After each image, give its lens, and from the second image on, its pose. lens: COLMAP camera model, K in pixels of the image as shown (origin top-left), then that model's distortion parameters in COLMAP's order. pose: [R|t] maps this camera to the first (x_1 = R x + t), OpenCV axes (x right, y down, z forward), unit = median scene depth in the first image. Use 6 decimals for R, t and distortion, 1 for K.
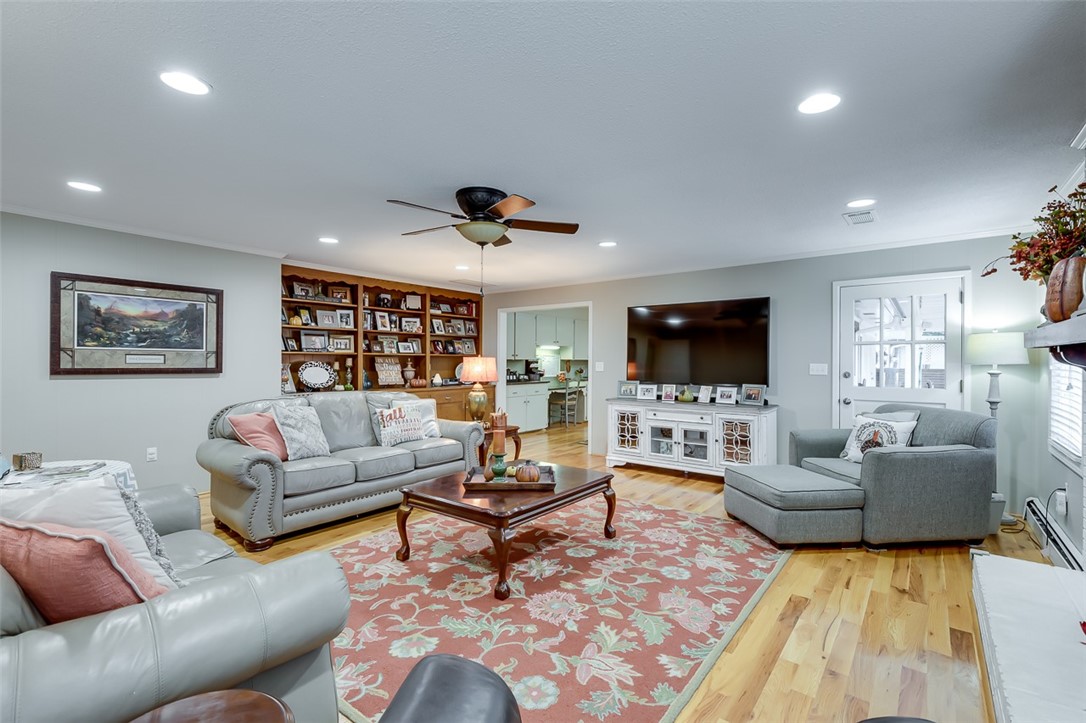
lens RADIAL K [[490.8, 0, 543.8], [0, 490.8, 361.3], [0, 0, 1]] dist [0.005223, -0.000751]
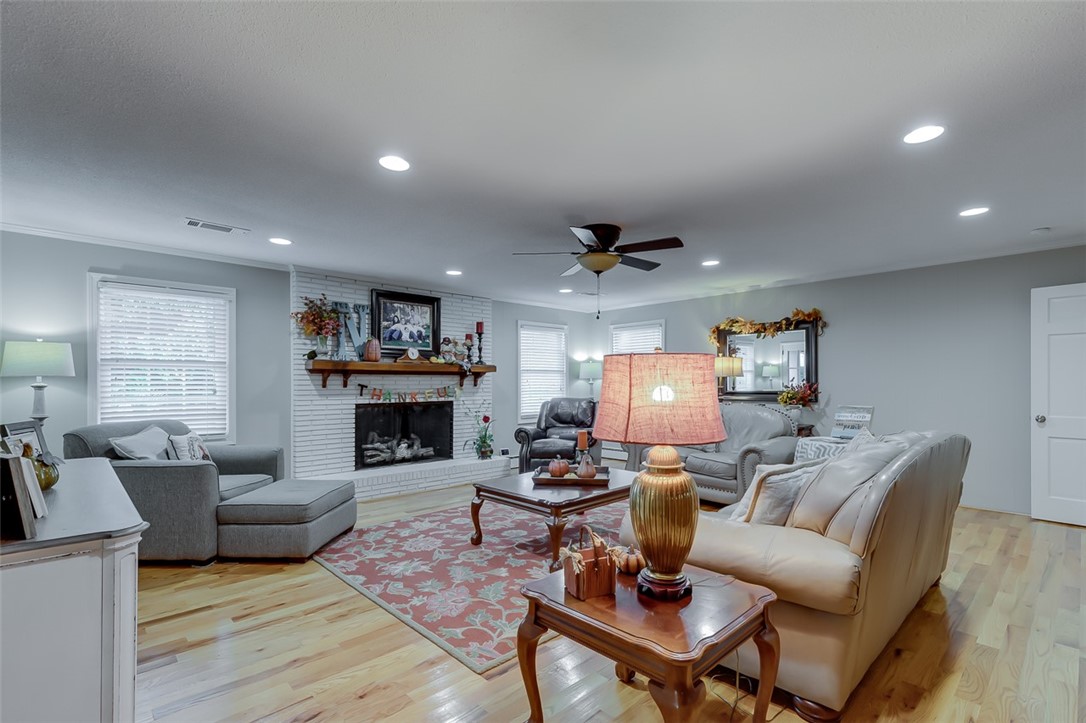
lens RADIAL K [[490.8, 0, 564.1], [0, 490.8, 383.6], [0, 0, 1]] dist [0.005223, -0.000751]
pose [[-0.992912, -0.006445, 0.118681, -0.178643], [-0.005531, 0.999952, 0.008033, 0.008459], [-0.118727, 0.007320, -0.992900, 2.095915]]
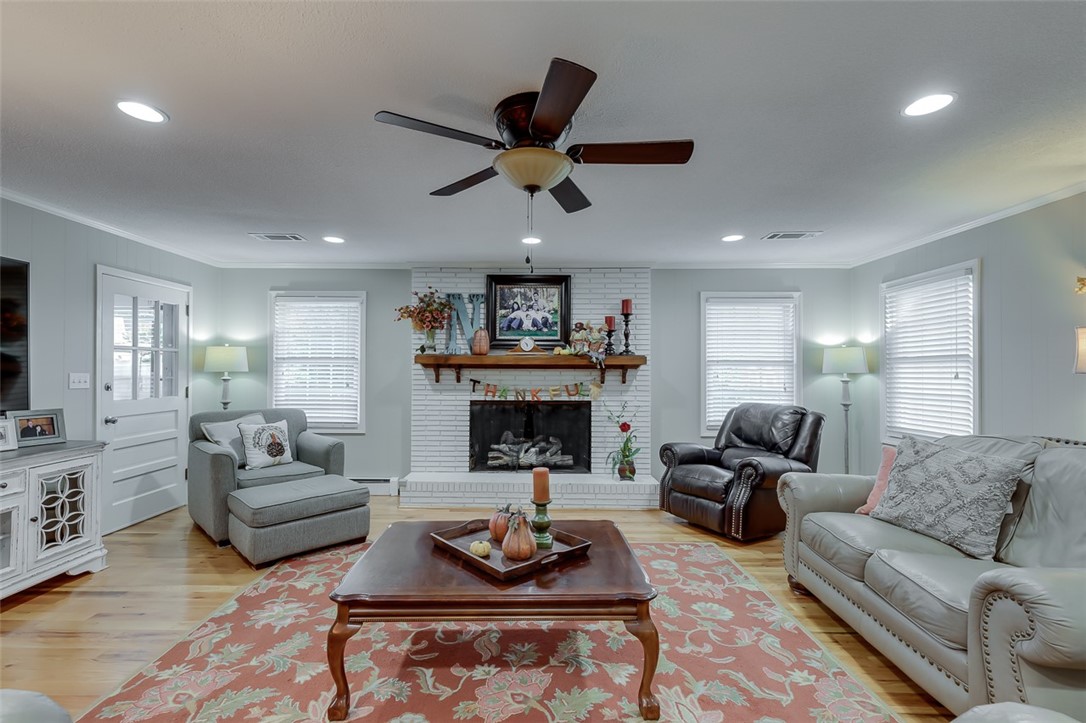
lens RADIAL K [[490.8, 0, 538.5], [0, 490.8, 361.5], [0, 0, 1]] dist [0.005223, -0.000751]
pose [[-0.621615, 0.006999, 0.783292, -0.613294], [-0.005298, 0.999900, -0.013140, -0.008302], [-0.783305, -0.012318, -0.621515, 1.355183]]
